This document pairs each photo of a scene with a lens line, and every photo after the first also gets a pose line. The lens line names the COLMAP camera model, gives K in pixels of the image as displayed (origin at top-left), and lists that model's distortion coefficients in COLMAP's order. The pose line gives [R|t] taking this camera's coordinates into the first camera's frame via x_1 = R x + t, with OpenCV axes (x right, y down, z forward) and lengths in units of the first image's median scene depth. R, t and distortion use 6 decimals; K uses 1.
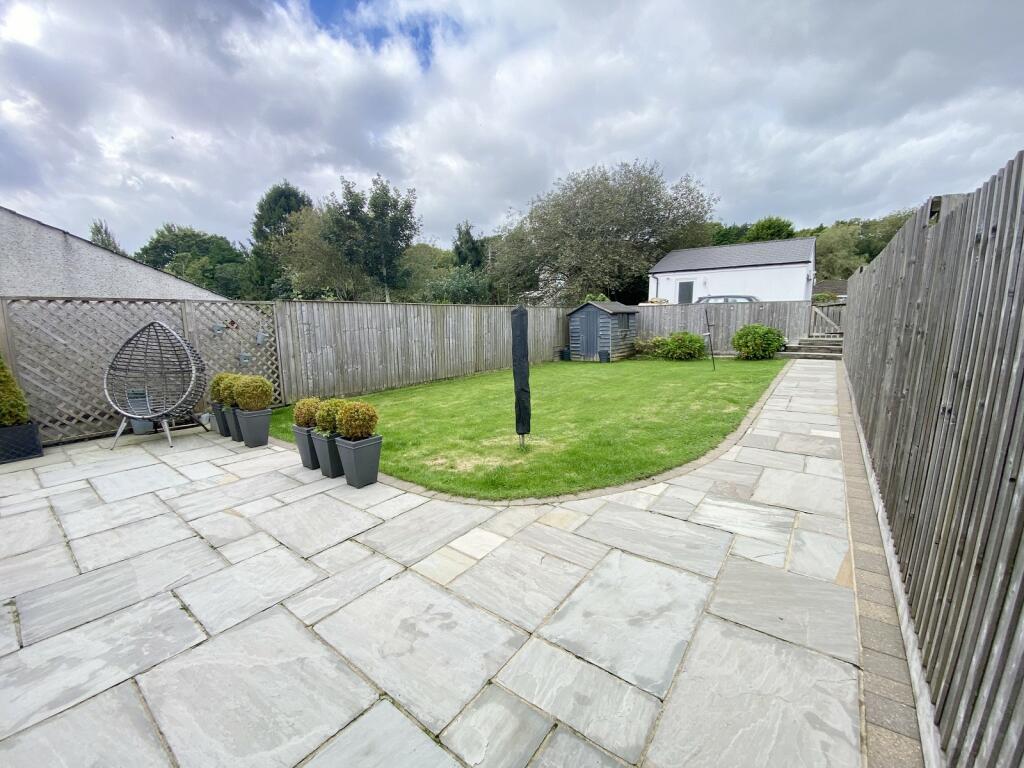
lens RADIAL K [[417.3, 0, 506.7], [0, 417.3, 386.1], [0, 0, 1]] dist [0.025813, -0.021487]
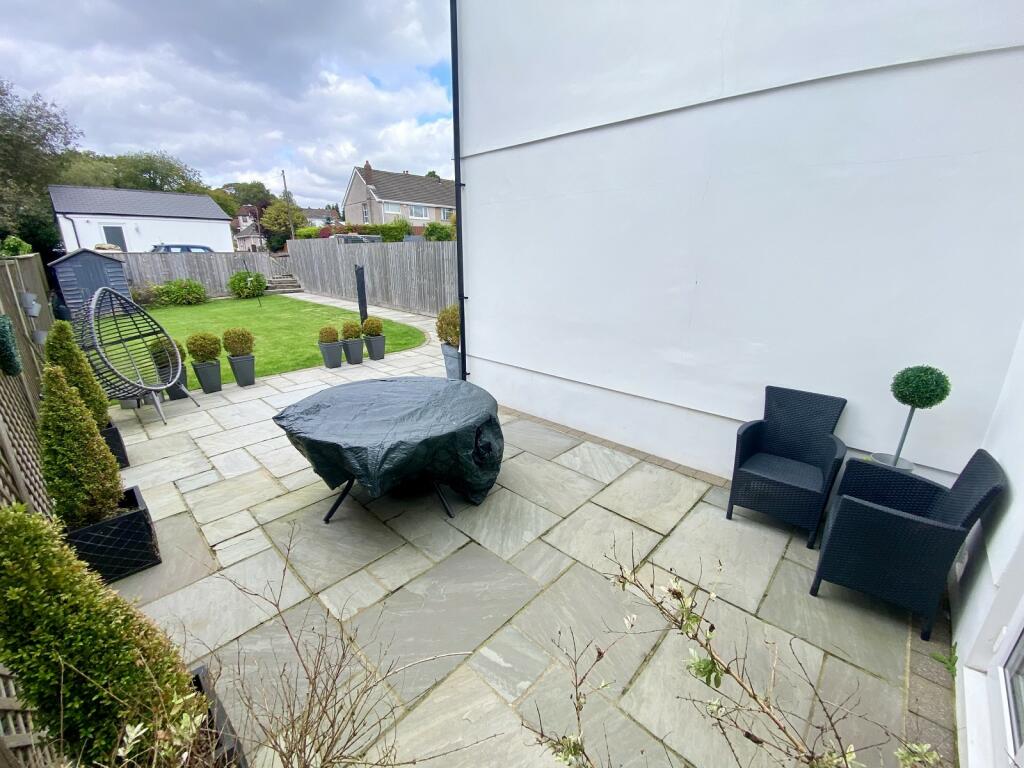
lens RADIAL K [[417.3, 0, 506.7], [0, 417.3, 386.1], [0, 0, 1]] dist [0.025813, -0.021487]
pose [[0.114015, -0.292948, 0.949306, -1.549311], [0.169533, 0.947259, 0.271954, -0.048528], [-0.978907, 0.129932, 0.157666, 0.096389]]
